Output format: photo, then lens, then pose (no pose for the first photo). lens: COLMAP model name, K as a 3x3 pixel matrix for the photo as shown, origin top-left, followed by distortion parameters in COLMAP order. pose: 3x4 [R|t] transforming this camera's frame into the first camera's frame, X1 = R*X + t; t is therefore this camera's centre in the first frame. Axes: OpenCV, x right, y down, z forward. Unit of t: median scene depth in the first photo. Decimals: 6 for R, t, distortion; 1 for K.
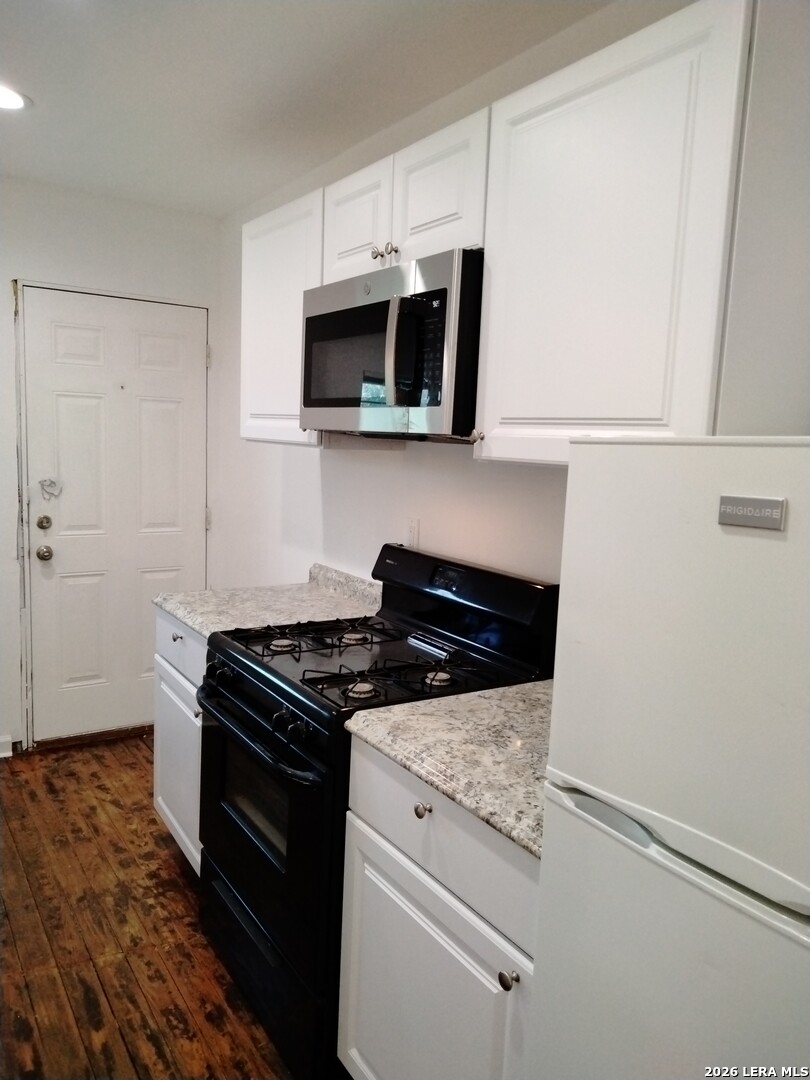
lens RADIAL K [[808.2, 0, 400.8], [0, 808.2, 536.5], [0, 0, 1]] dist [0.010326, 0.010440]
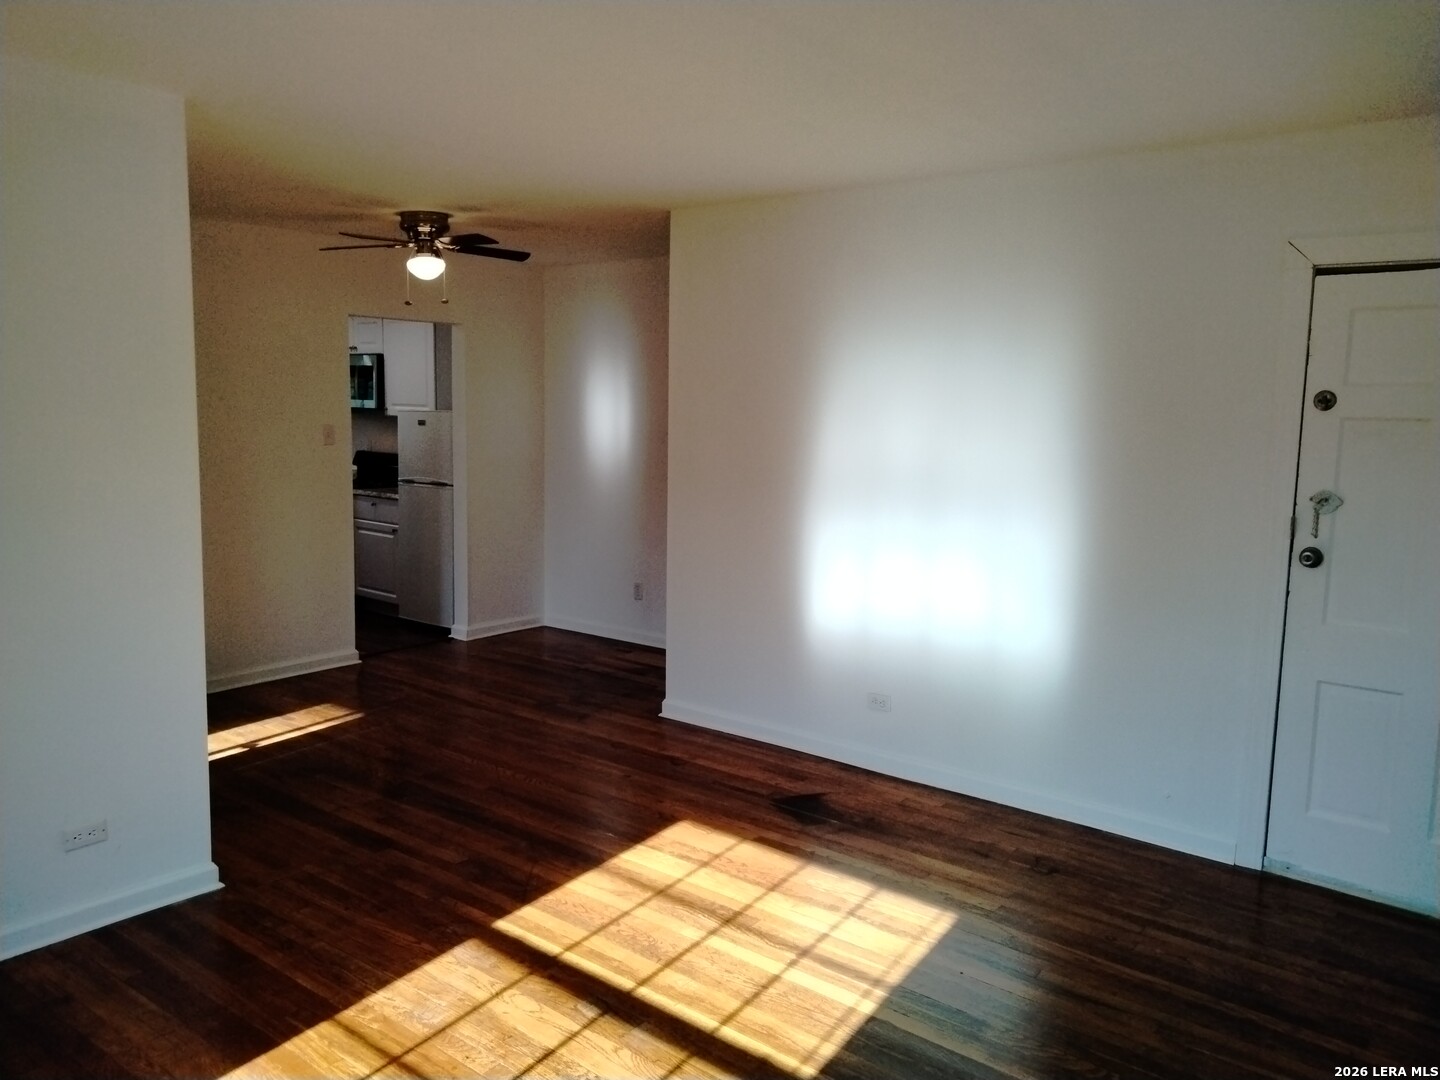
lens RADIAL K [[1102.2, 0, 720.0], [0, 1102.2, 540.0], [0, 0, 1]] dist [0.004434, 0.009144]
pose [[0.951059, -0.055826, 0.303926, -0.004117], [0.053153, 0.998441, 0.017069, 0.285569], [-0.304405, -0.000079, 0.952543, -2.599842]]
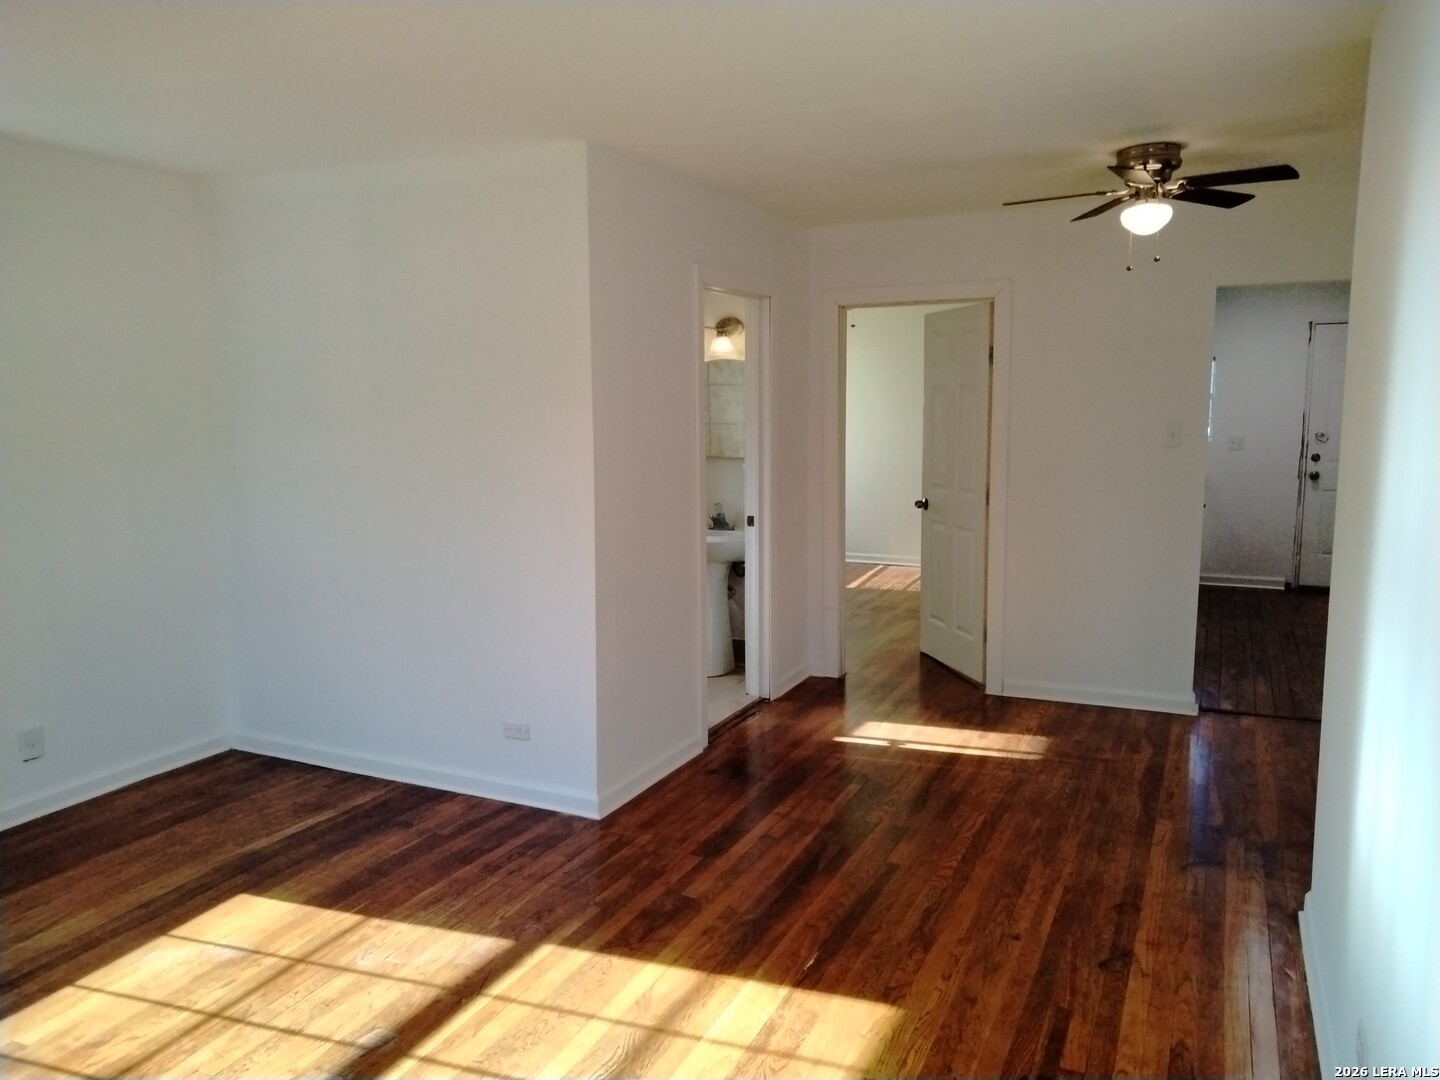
lens RADIAL K [[1077.6, 0, 705.6], [0, 1077.6, 536.3], [0, 0, 1]] dist [0.010326, 0.010440]
pose [[0.517755, 0.074723, -0.852259, 1.188891], [-0.080433, 0.996018, 0.038464, 0.227923], [0.851739, 0.048635, 0.521704, -1.793265]]
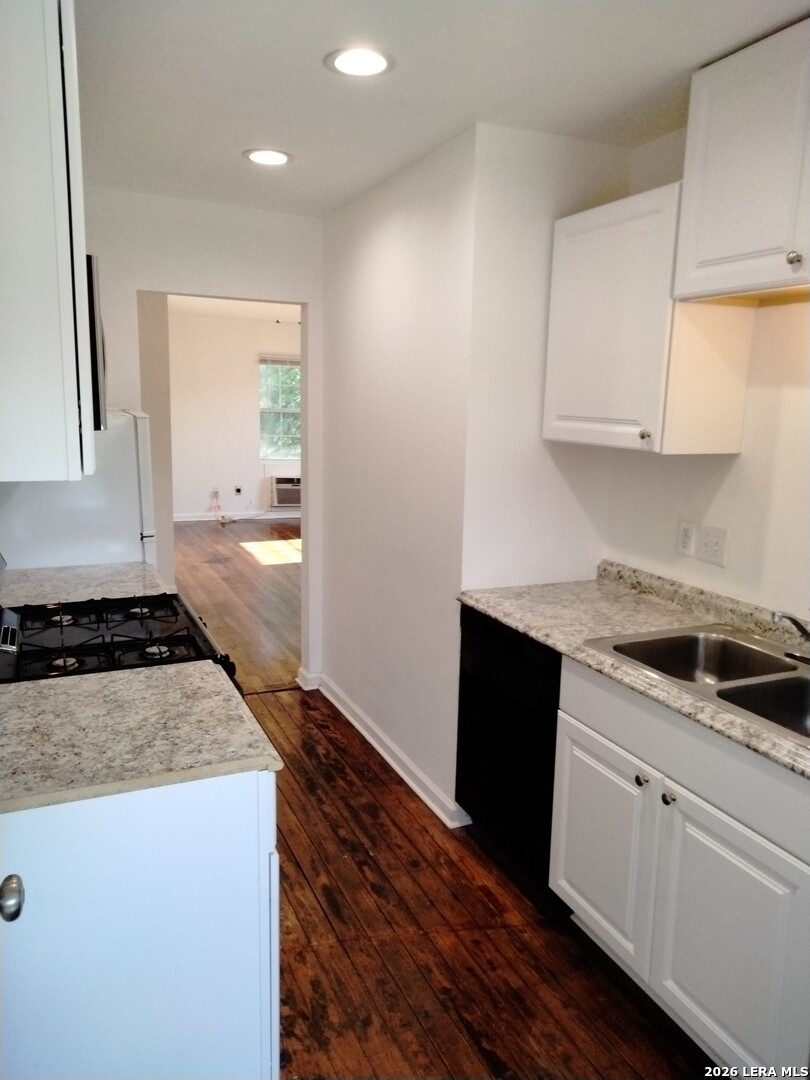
lens RADIAL K [[800.0, 0, 405.0], [0, 800.0, 540.0], [0, 0, 1]] dist [0.019244, -0.010080]
pose [[-0.985683, -0.087055, 0.144399, -0.491715], [-0.040262, 0.953151, 0.299803, -0.254762], [-0.163734, 0.289697, -0.943009, 1.572969]]
